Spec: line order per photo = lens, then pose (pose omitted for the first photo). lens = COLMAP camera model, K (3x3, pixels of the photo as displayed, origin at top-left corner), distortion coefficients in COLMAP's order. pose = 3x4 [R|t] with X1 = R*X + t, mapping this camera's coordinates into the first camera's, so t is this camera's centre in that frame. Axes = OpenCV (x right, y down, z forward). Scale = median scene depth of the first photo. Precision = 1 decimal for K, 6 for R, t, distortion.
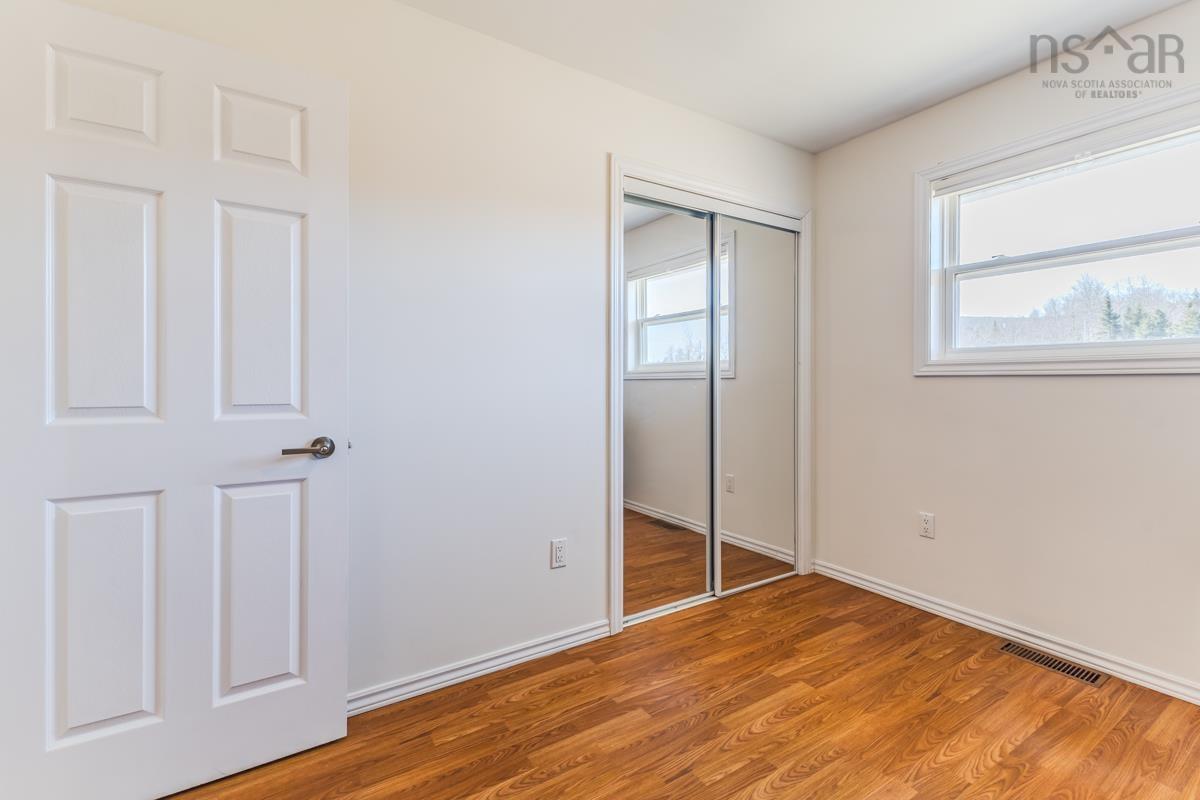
lens RADIAL K [[520.9, 0, 606.3], [0, 520.9, 391.5], [0, 0, 1]] dist [0.007144, -0.000336]
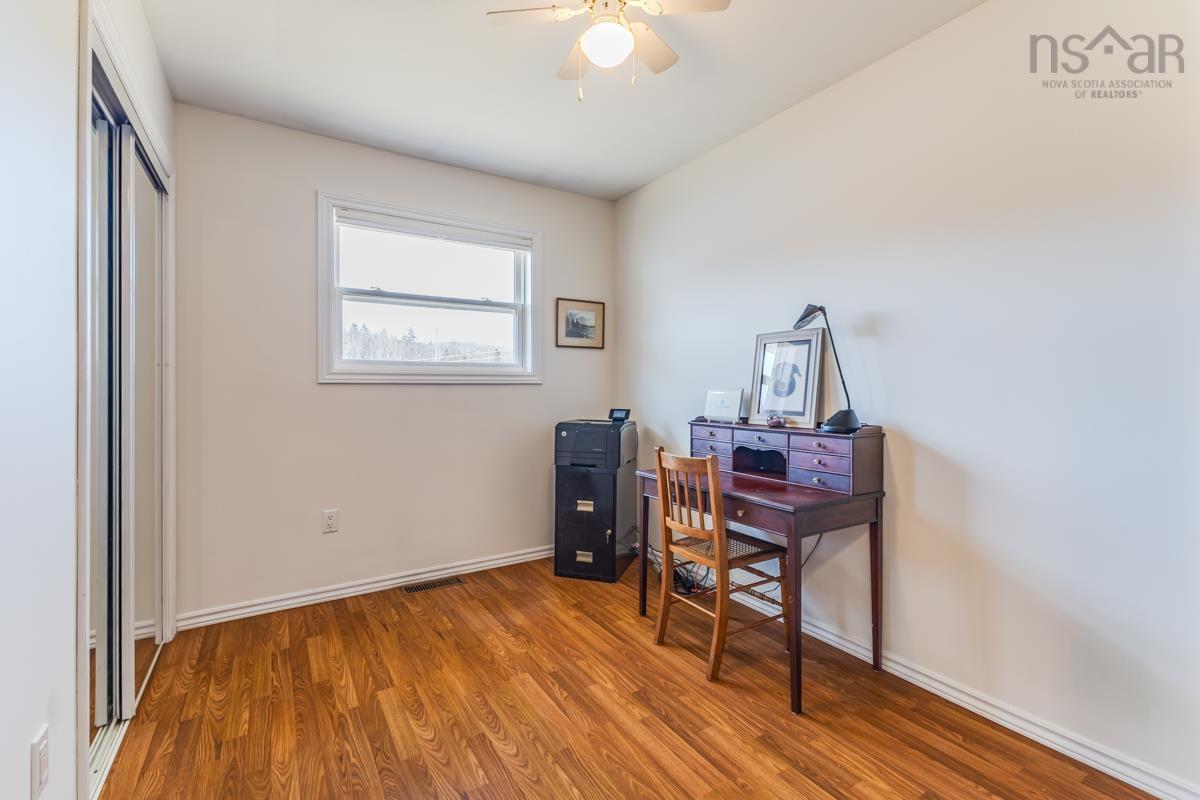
lens RADIAL K [[520.9, 0, 606.3], [0, 520.9, 391.5], [0, 0, 1]] dist [0.007144, -0.000336]
pose [[0.001725, -0.005779, 0.999982, -0.576546], [0.015155, 0.999869, 0.005752, -0.012746], [-0.999884, 0.015144, 0.001812, 0.522966]]
